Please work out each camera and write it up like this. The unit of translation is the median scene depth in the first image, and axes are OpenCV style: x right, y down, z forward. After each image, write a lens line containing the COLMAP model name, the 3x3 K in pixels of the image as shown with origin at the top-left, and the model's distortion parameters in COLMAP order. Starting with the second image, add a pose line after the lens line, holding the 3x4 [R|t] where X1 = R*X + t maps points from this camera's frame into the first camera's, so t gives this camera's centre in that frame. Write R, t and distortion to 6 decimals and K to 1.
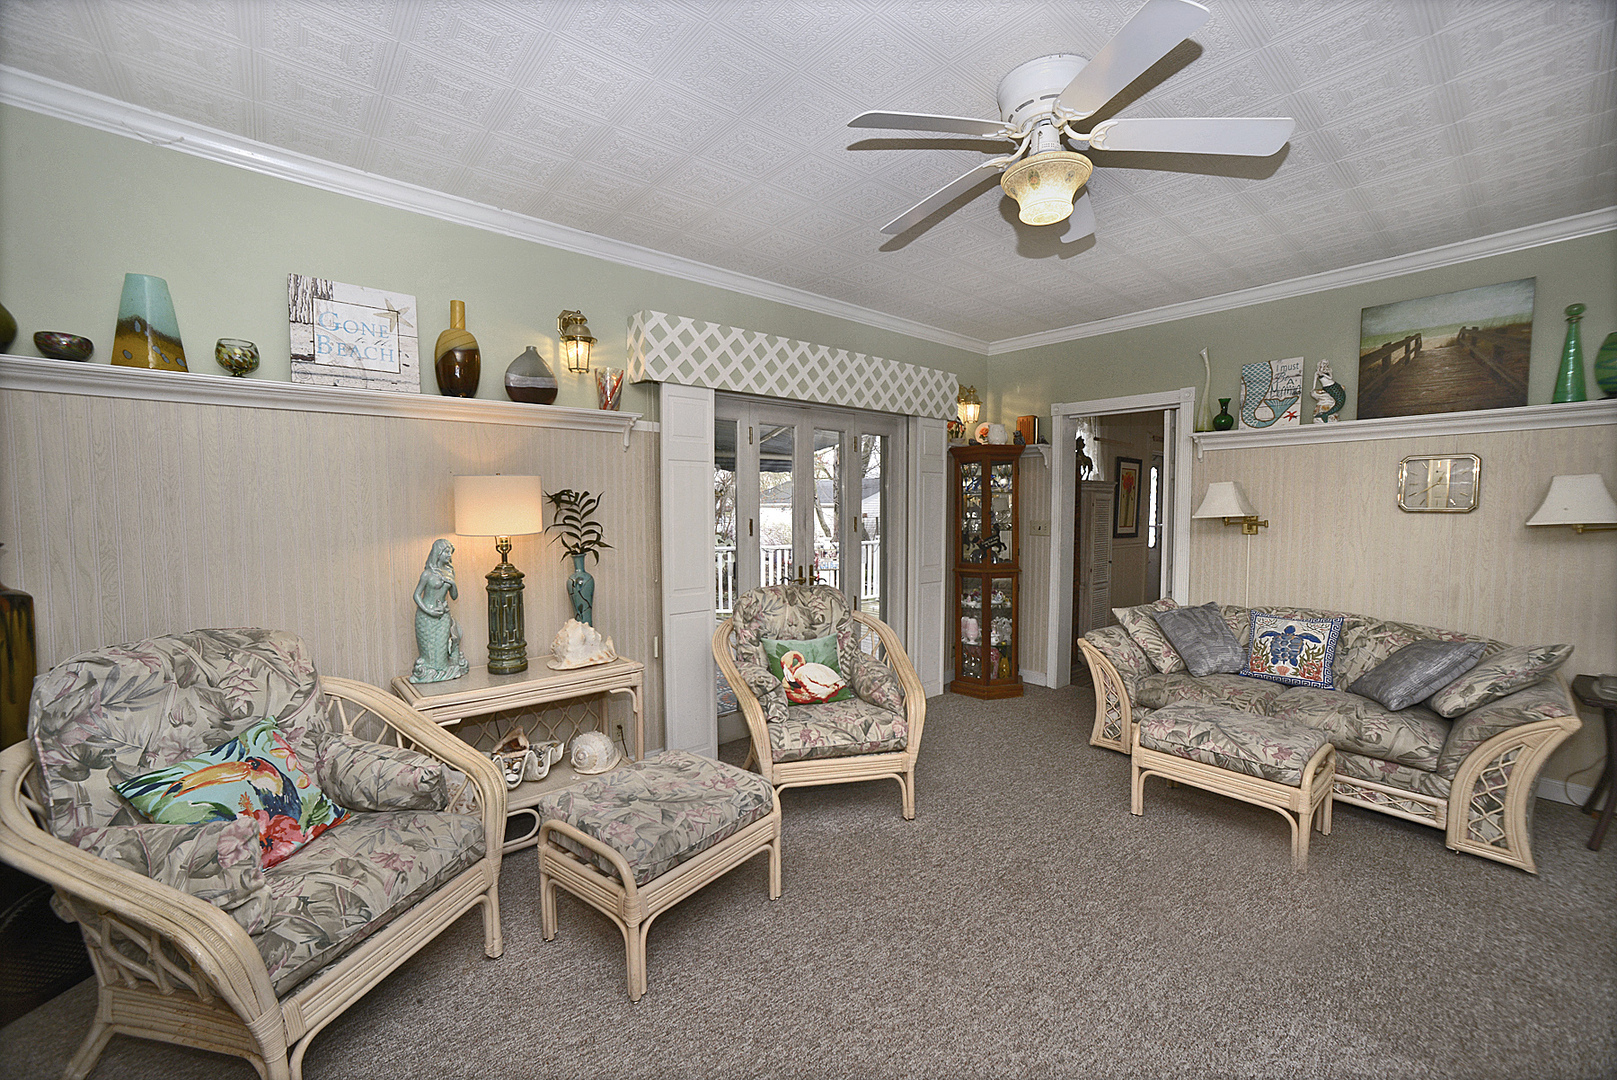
lens RADIAL K [[647.1, 0, 808.5], [0, 647.1, 540.0], [0, 0, 1]] dist [-0.073440, 0.029908]
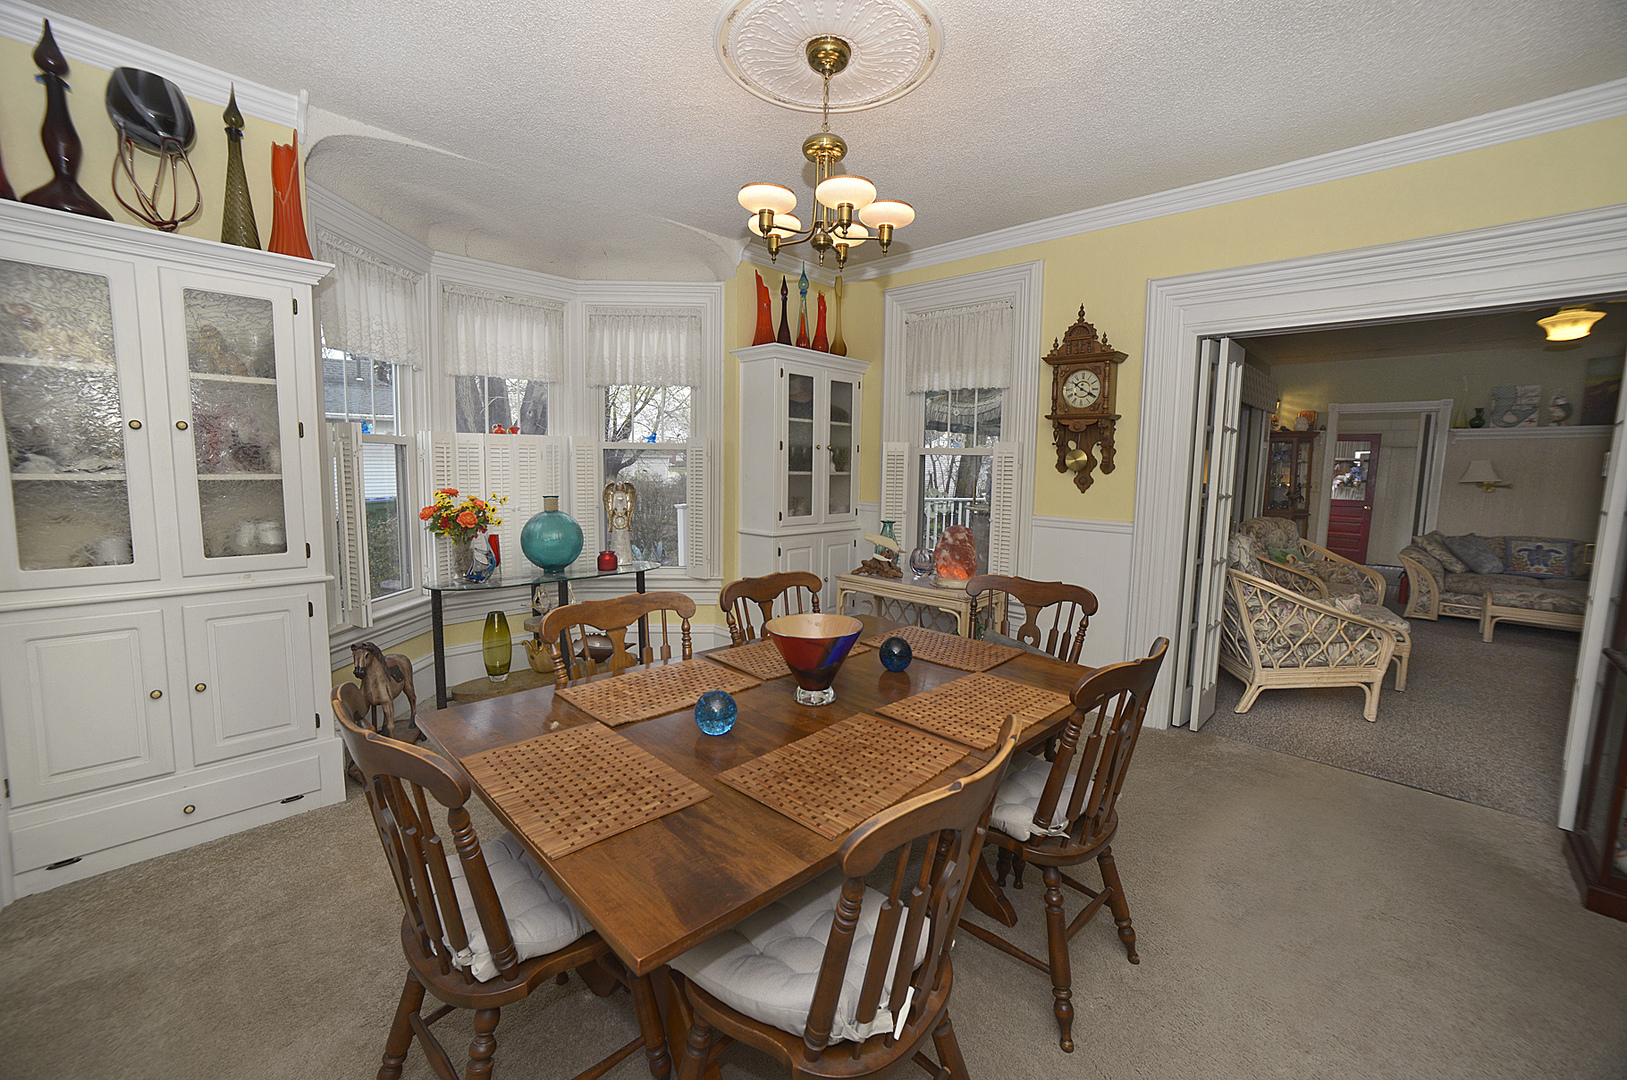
lens RADIAL K [[645.6, 0, 815.8], [0, 645.6, 523.2], [0, 0, 1]] dist [-0.000777, 0.005092]
pose [[0.995593, 0.017082, 0.092205, -1.384101], [-0.021474, 0.998671, 0.046849, 0.032879], [-0.091282, -0.048622, 0.994637, -0.597131]]
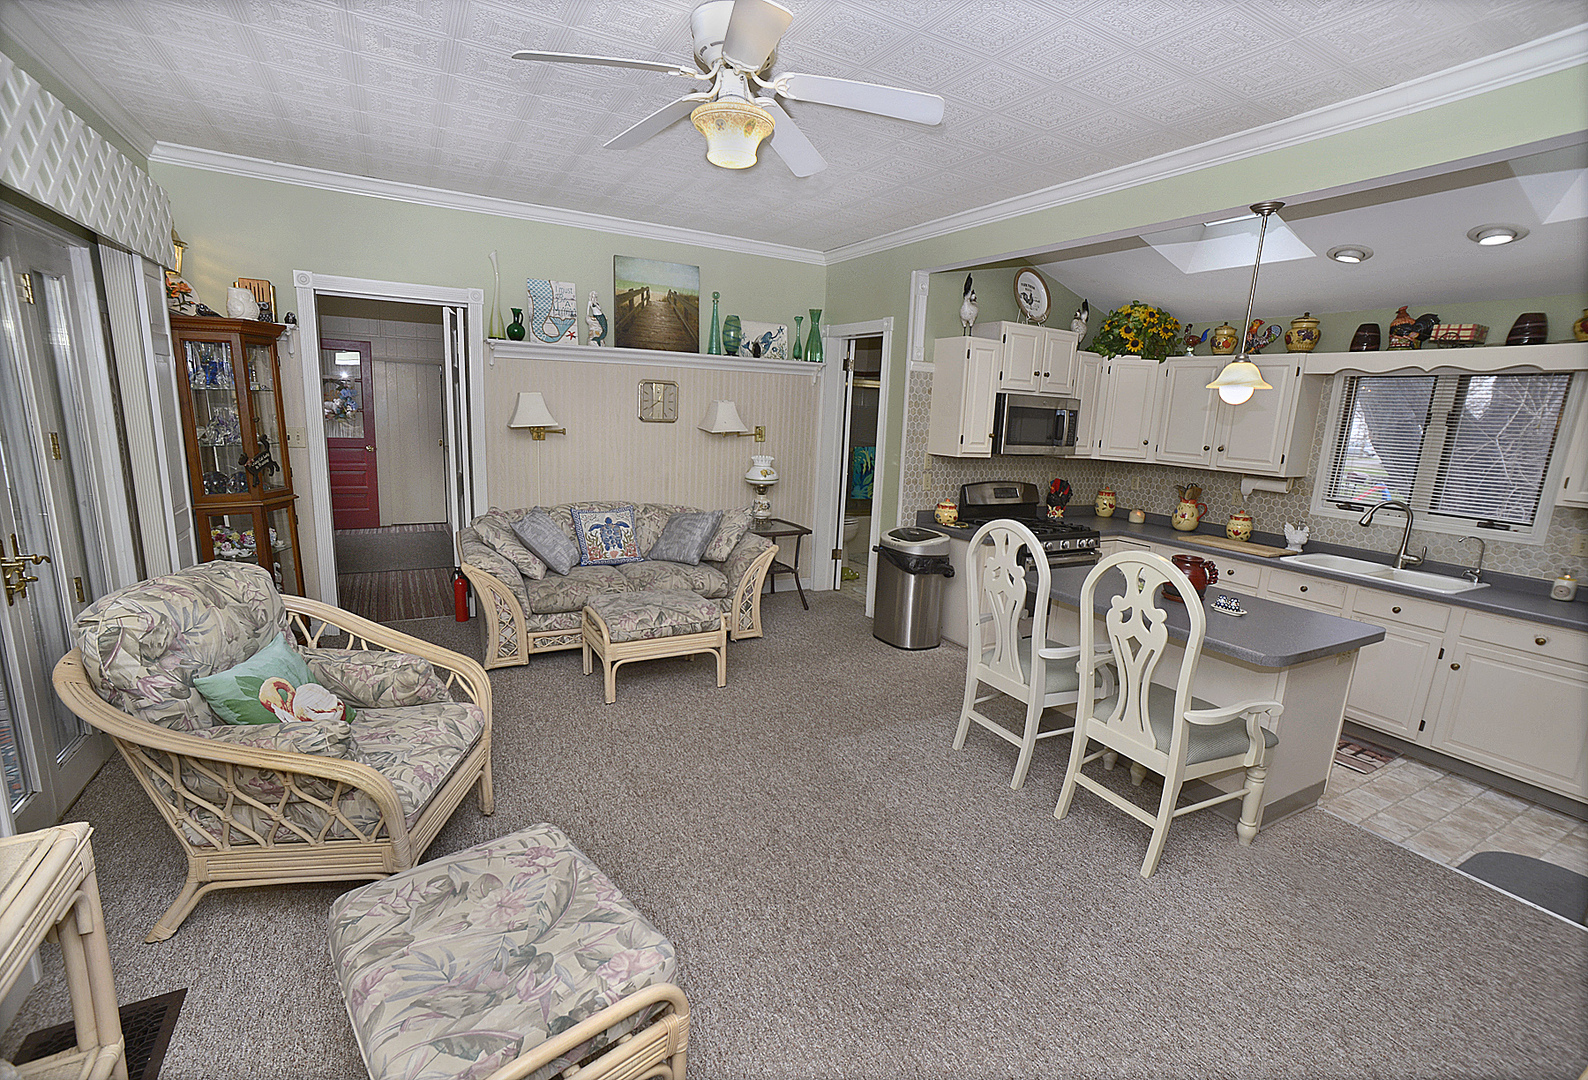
lens RADIAL K [[695.5, 0, 794.0], [0, 695.5, 540.0], [0, 0, 1]] dist [-0.024240, 0.000178]
pose [[0.199884, -0.175364, 0.963999, -0.479425], [0.001506, 0.983907, 0.178674, -0.062598], [-0.979818, -0.034263, 0.196932, 0.376197]]
